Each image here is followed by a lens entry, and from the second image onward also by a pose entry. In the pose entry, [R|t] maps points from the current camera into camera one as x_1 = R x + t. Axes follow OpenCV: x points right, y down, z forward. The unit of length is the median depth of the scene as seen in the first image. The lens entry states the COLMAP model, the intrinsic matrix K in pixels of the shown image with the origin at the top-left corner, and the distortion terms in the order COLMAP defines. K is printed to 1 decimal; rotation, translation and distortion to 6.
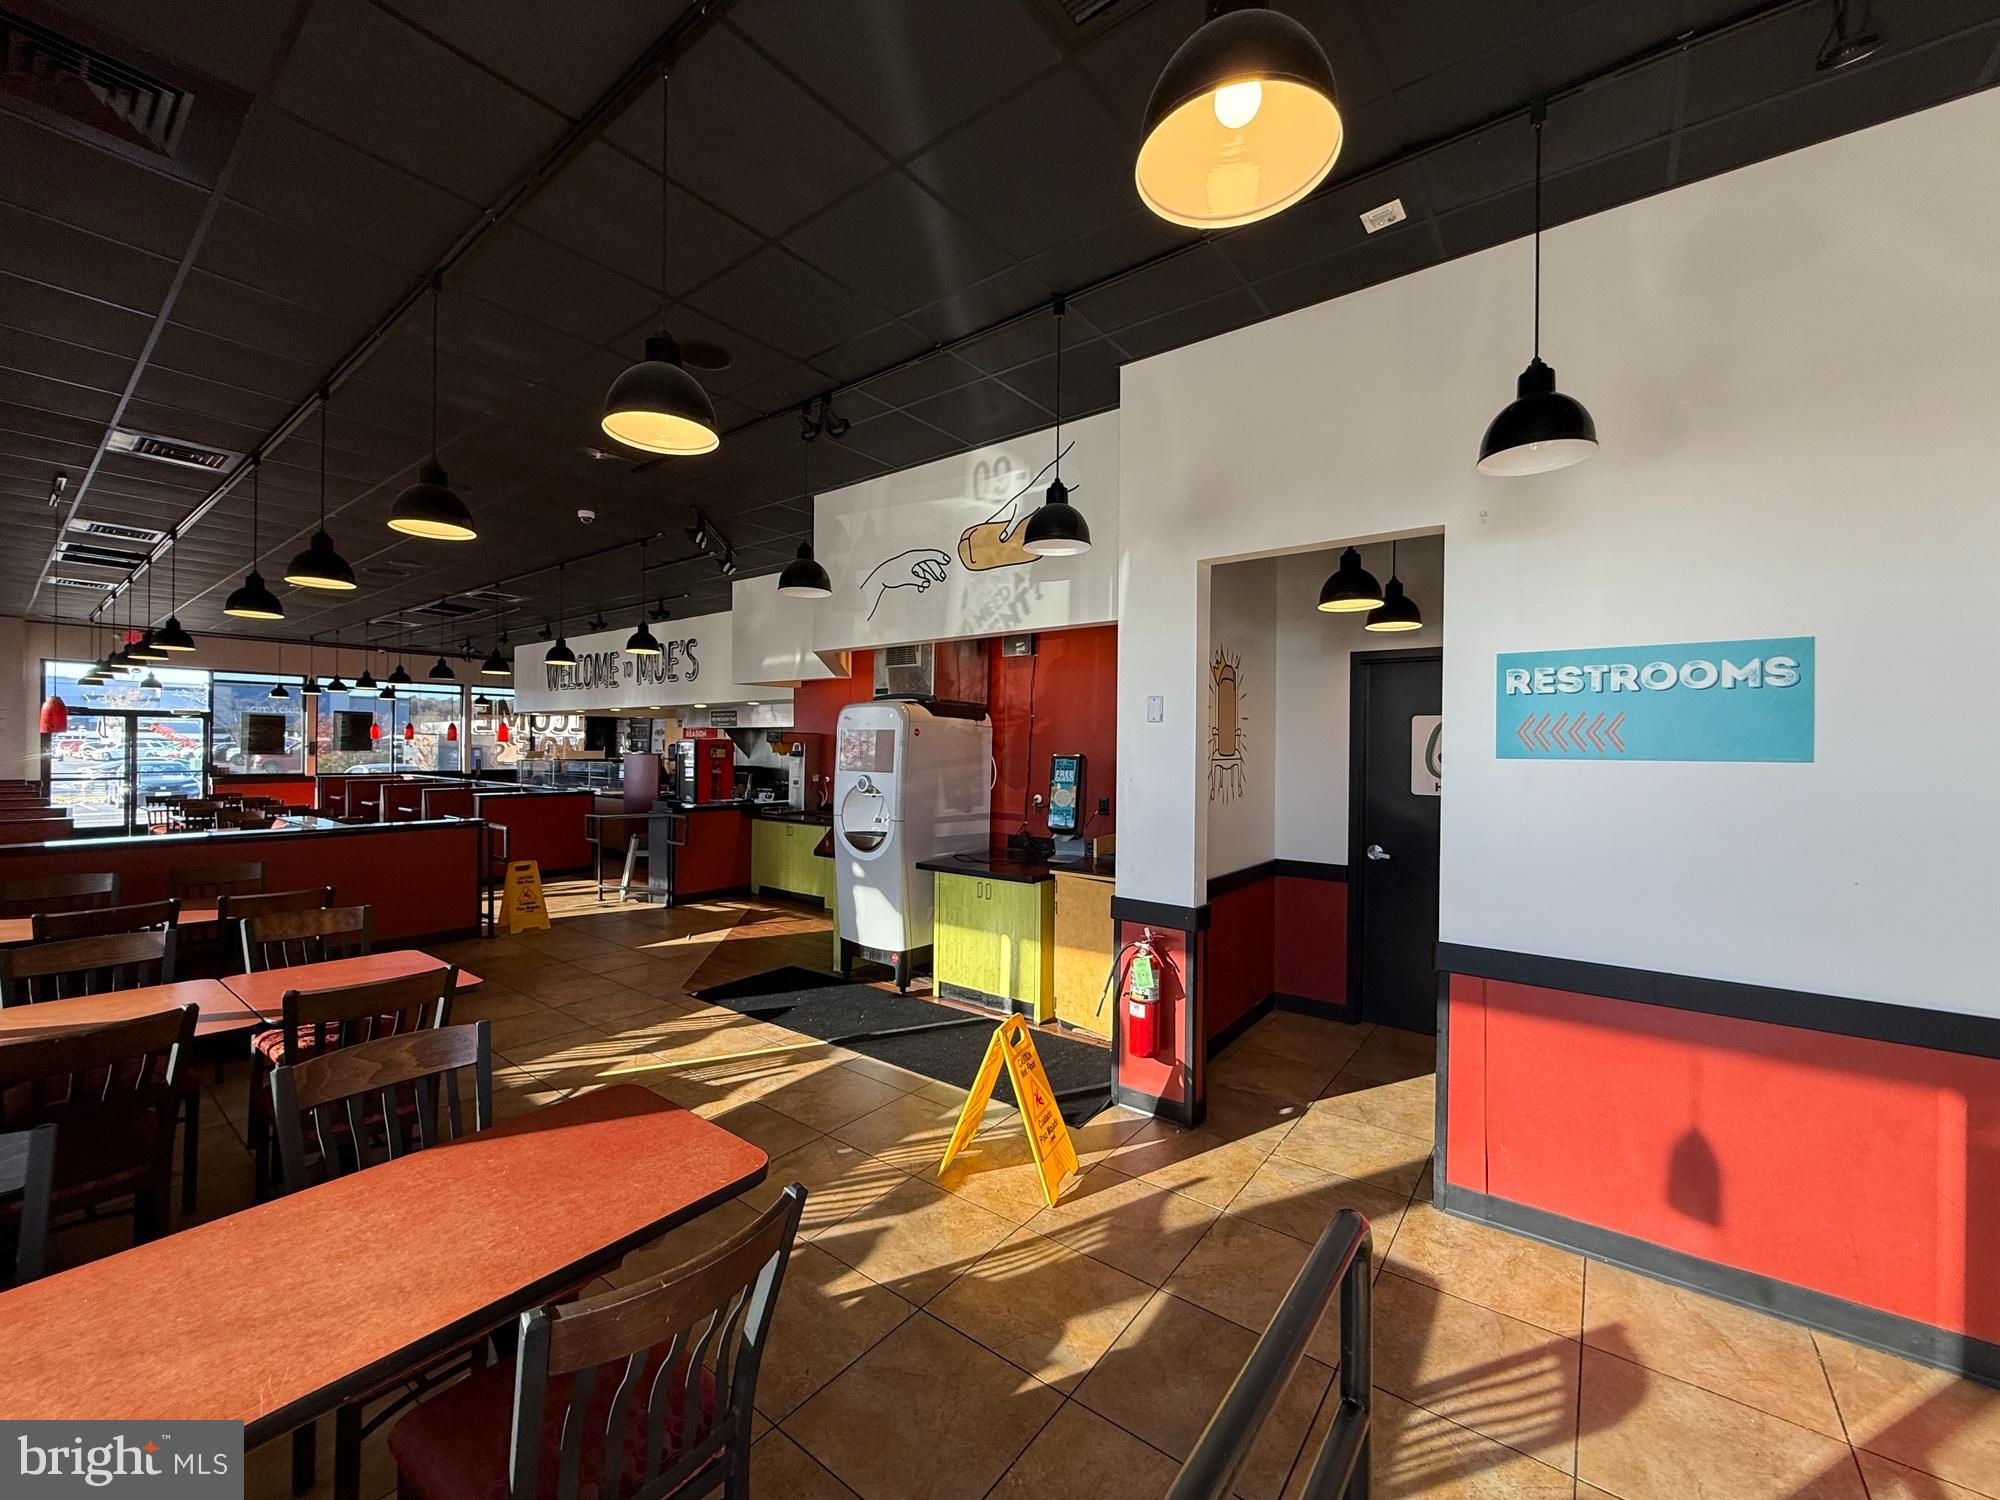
lens RADIAL K [[795.4, 0, 993.4], [0, 795.4, 746.1], [0, 0, 1]] dist [-0.000487, -0.000160]
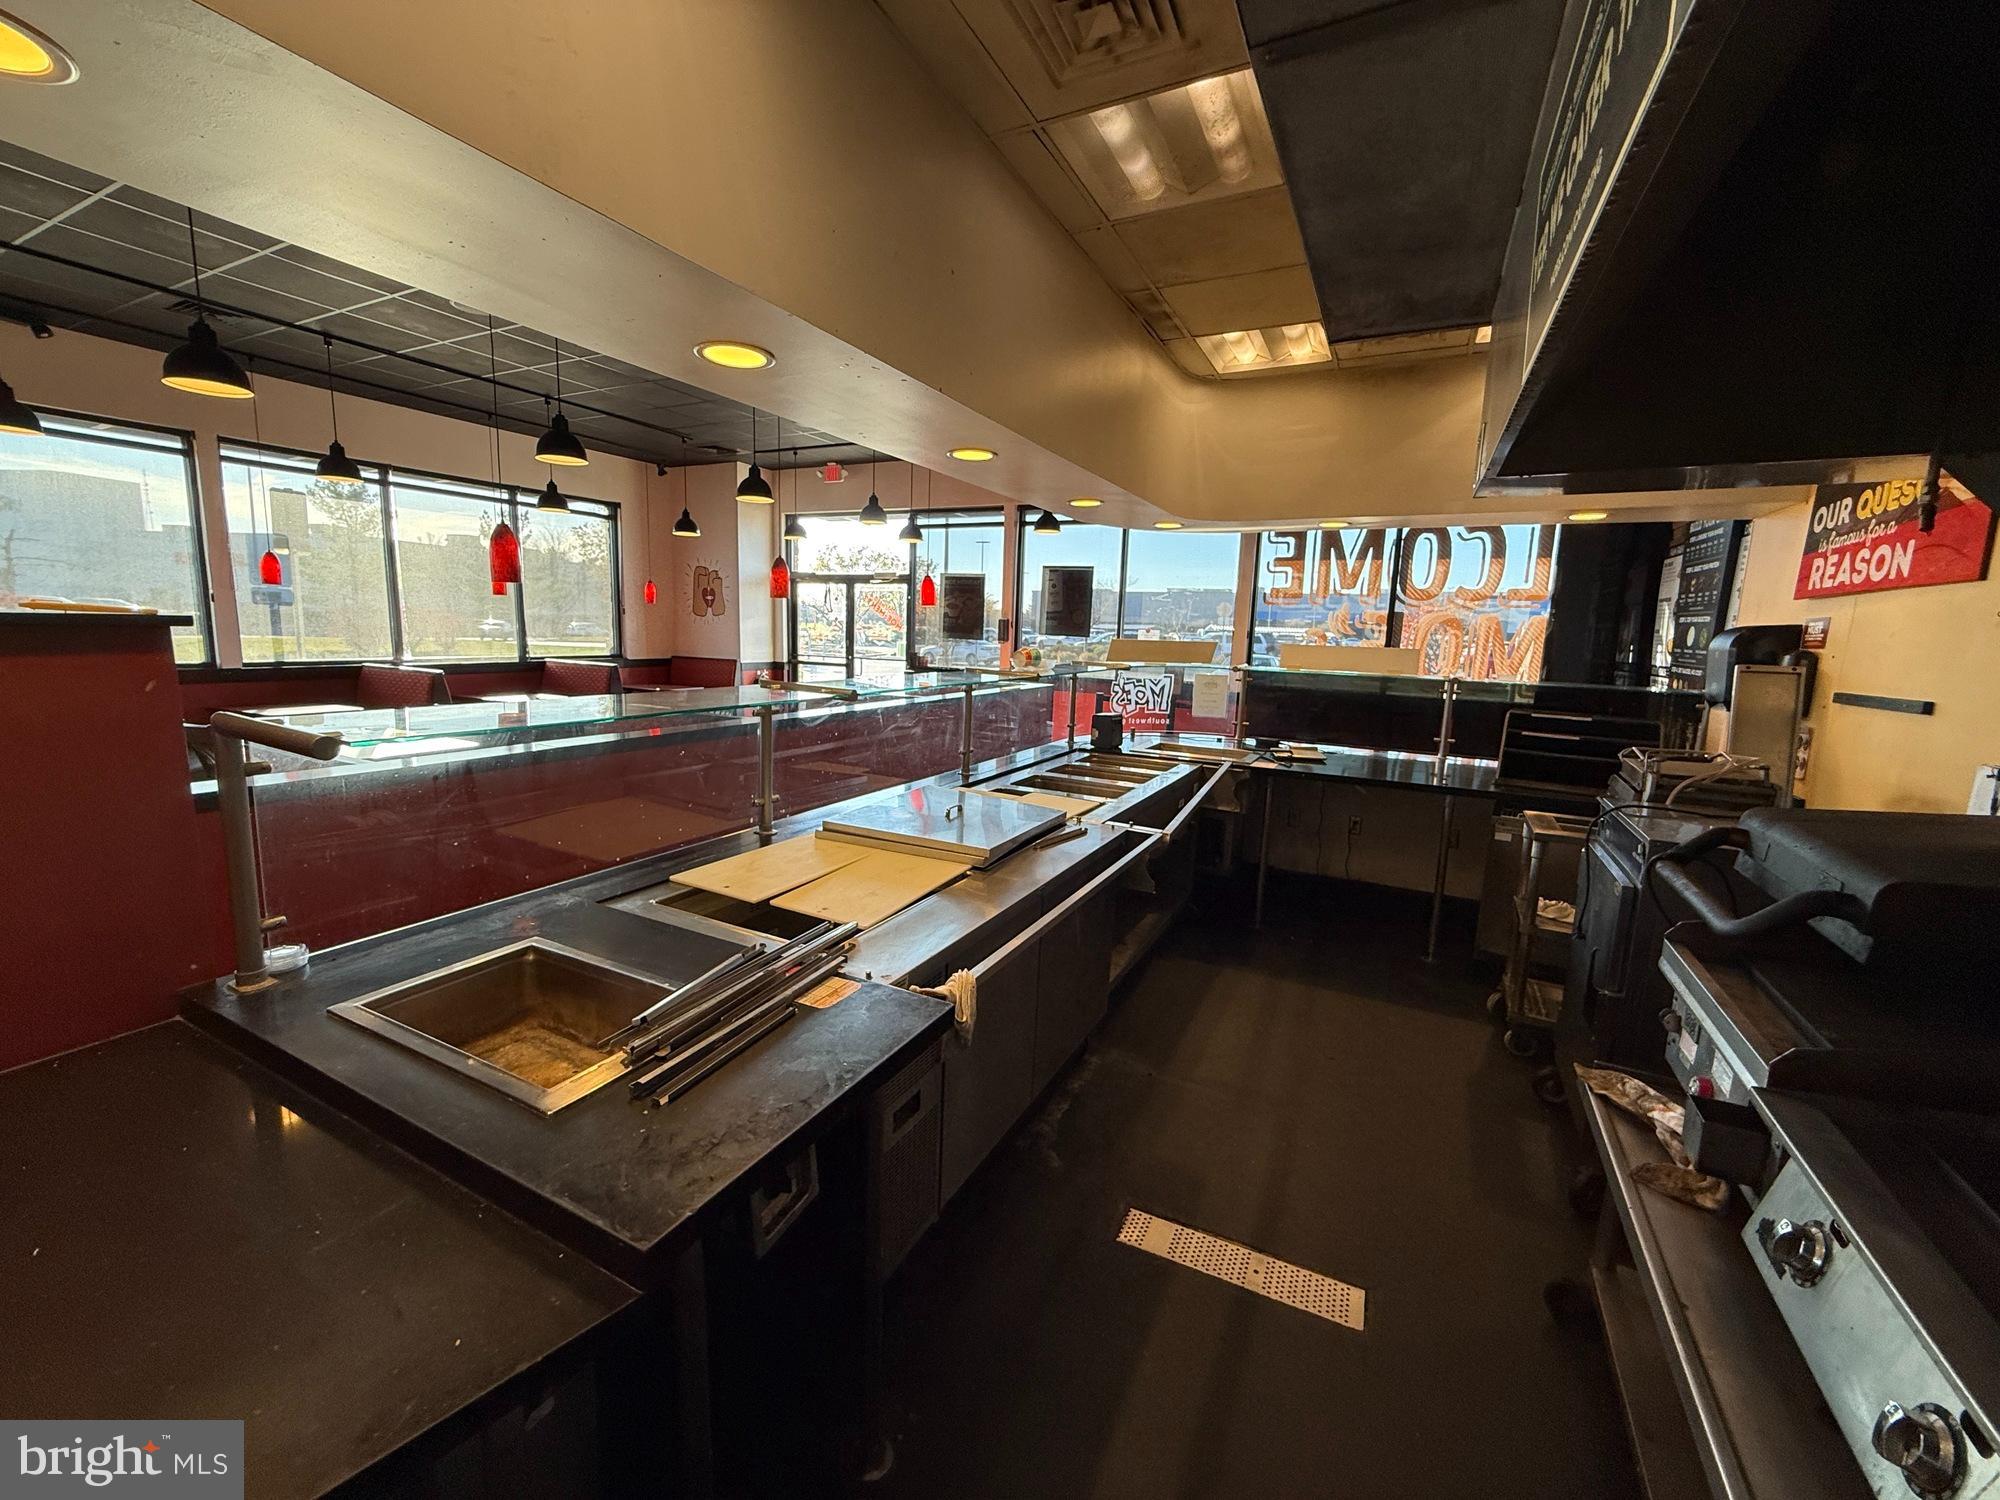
lens RADIAL K [[795.4, 0, 997.0], [0, 795.4, 748.4], [0, 0, 1]] dist [-0.000487, -0.000160]
pose [[0.184521, 0.145472, -0.972003, -0.798235], [-0.030895, 0.989355, 0.142204, 0.017318], [0.982343, 0.003790, 0.187051, 2.689906]]
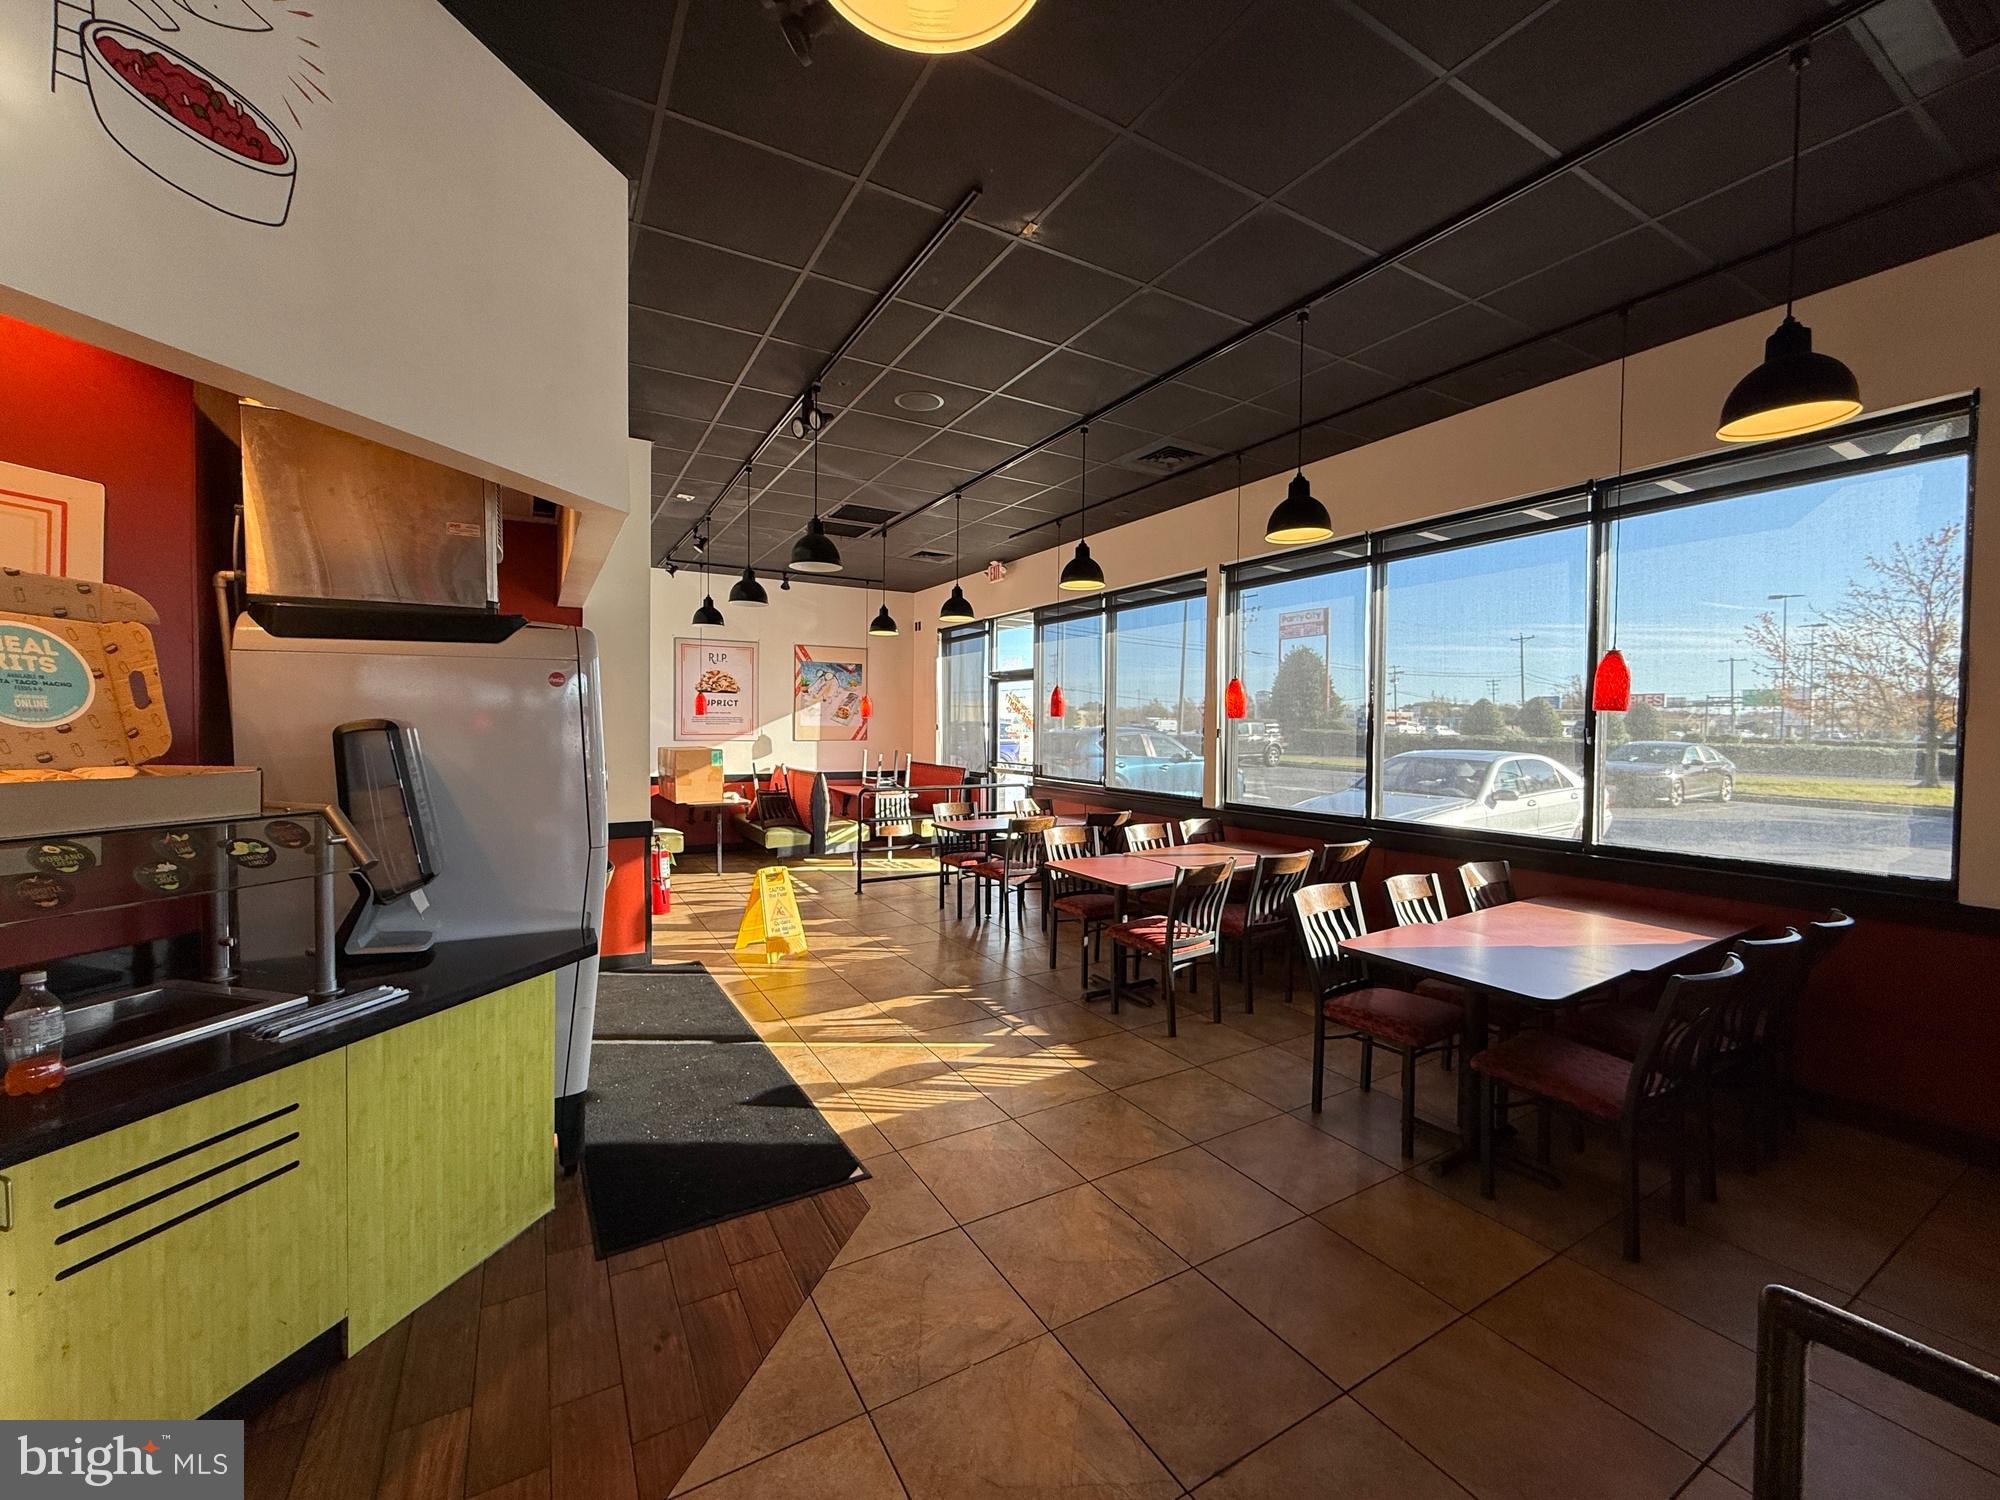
lens RADIAL K [[795.4, 0, 1003.5], [0, 795.4, 752.6], [0, 0, 1]] dist [-0.000487, -0.000160]
pose [[-0.931254, -0.030746, 0.363072, -0.695904], [-0.018617, 0.999147, 0.036862, 0.003855], [-0.363896, 0.027568, -0.931032, 1.546986]]
